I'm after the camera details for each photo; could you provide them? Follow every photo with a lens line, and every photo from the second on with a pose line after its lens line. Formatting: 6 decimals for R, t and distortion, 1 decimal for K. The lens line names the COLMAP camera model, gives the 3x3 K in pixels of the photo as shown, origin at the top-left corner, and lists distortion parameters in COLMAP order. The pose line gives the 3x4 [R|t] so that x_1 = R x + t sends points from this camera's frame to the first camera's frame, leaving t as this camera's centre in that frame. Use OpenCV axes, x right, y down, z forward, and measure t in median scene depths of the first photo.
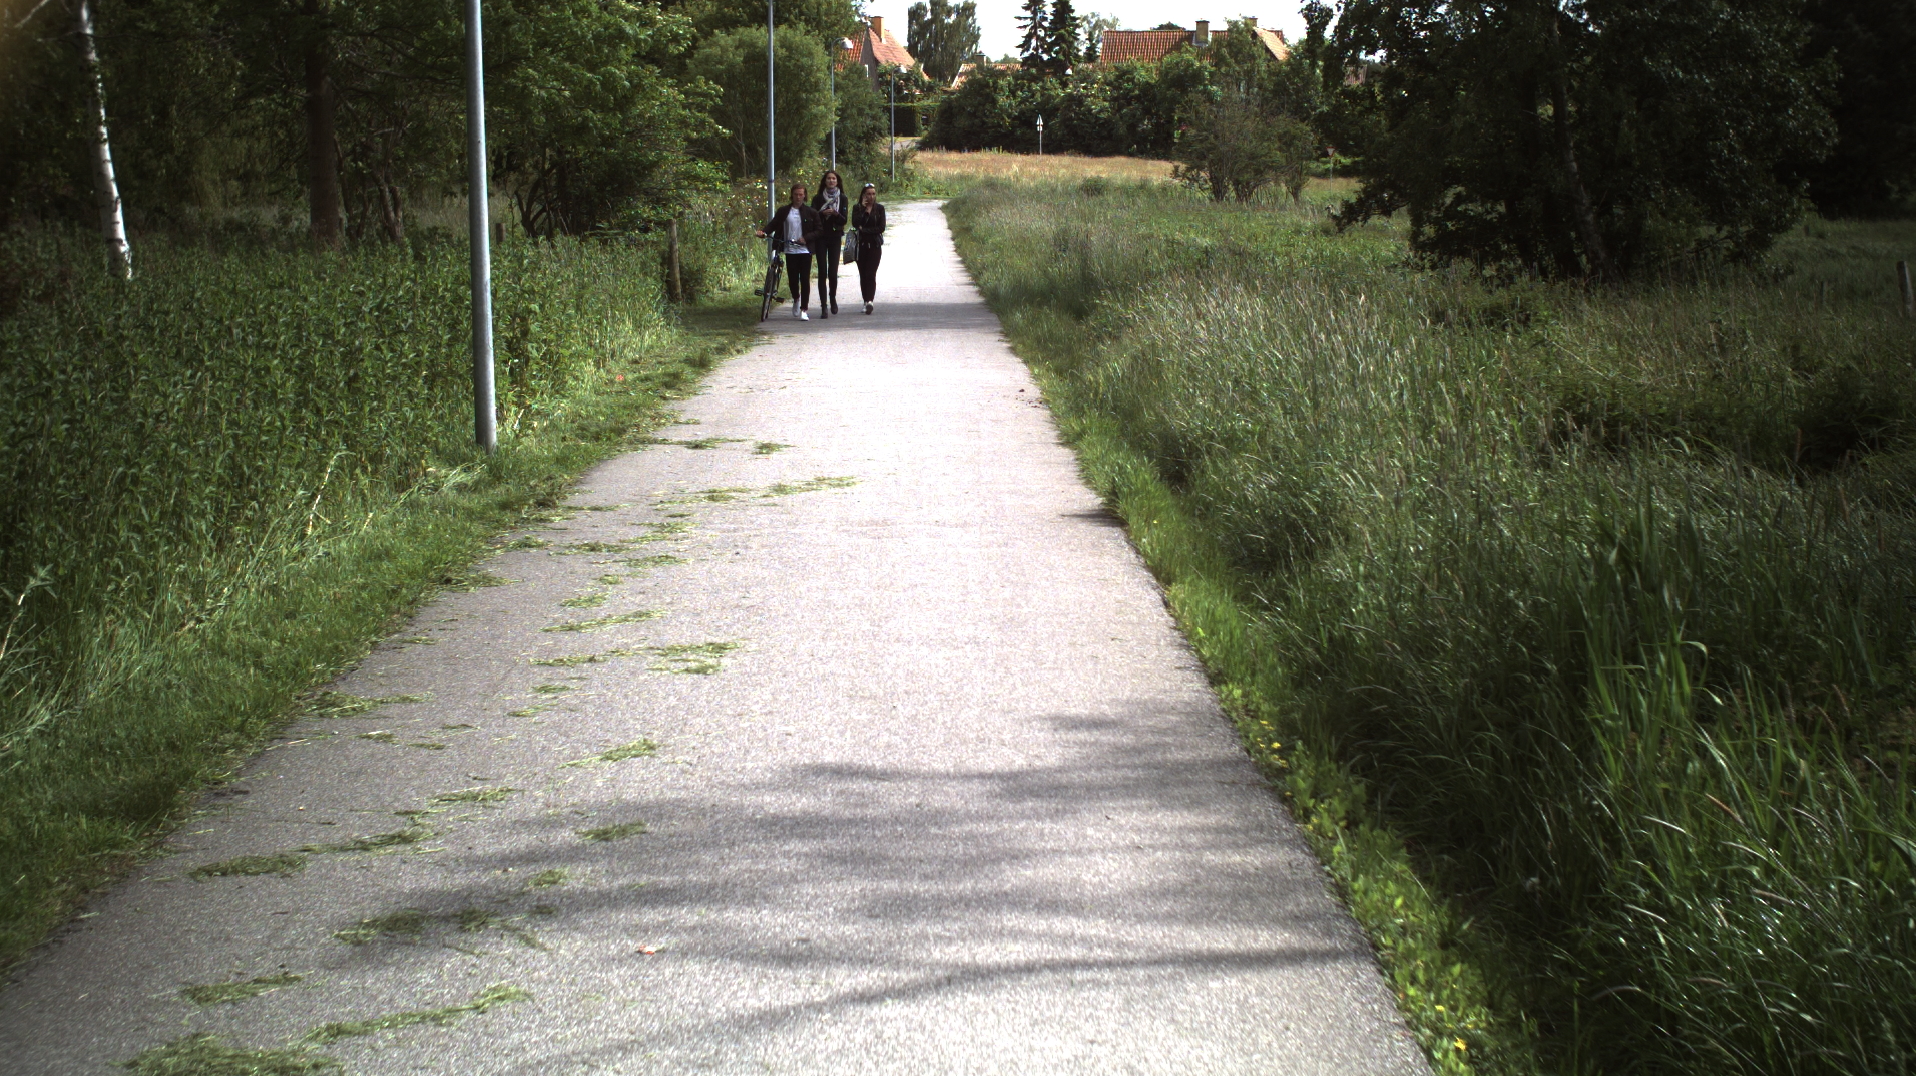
lens RADIAL K [[3428.9, 0, 958.0], [0, 3428.9, 538.0], [0, 0, 1]] dist [-0.285510, 0.347199]
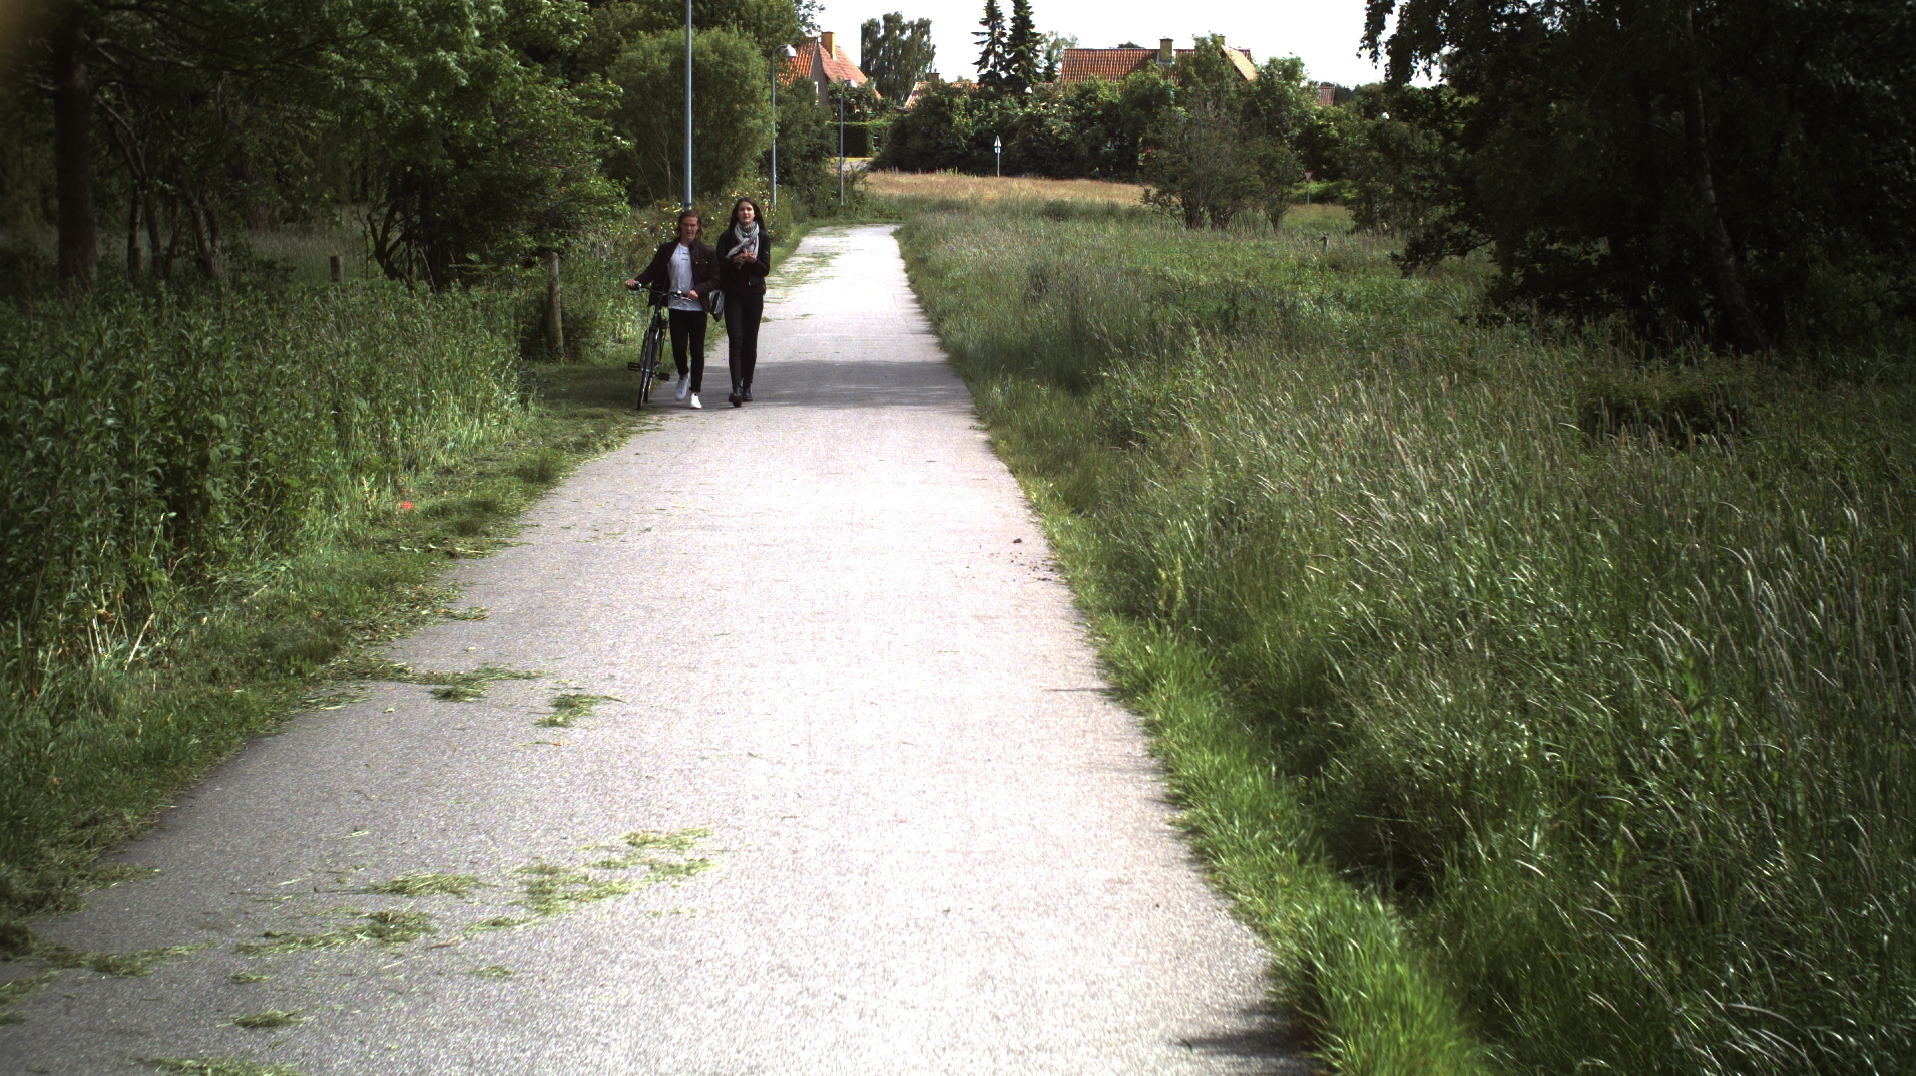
lens RADIAL K [[3428.9, 0, 958.0], [0, 3428.9, 538.0], [0, 0, 1]] dist [-0.285510, 0.347199]
pose [[0.999867, 0.007114, 0.014701, -0.000964], [-0.007018, 0.999954, -0.006571, -0.019686], [-0.014747, 0.006467, 0.999870, 0.181048]]
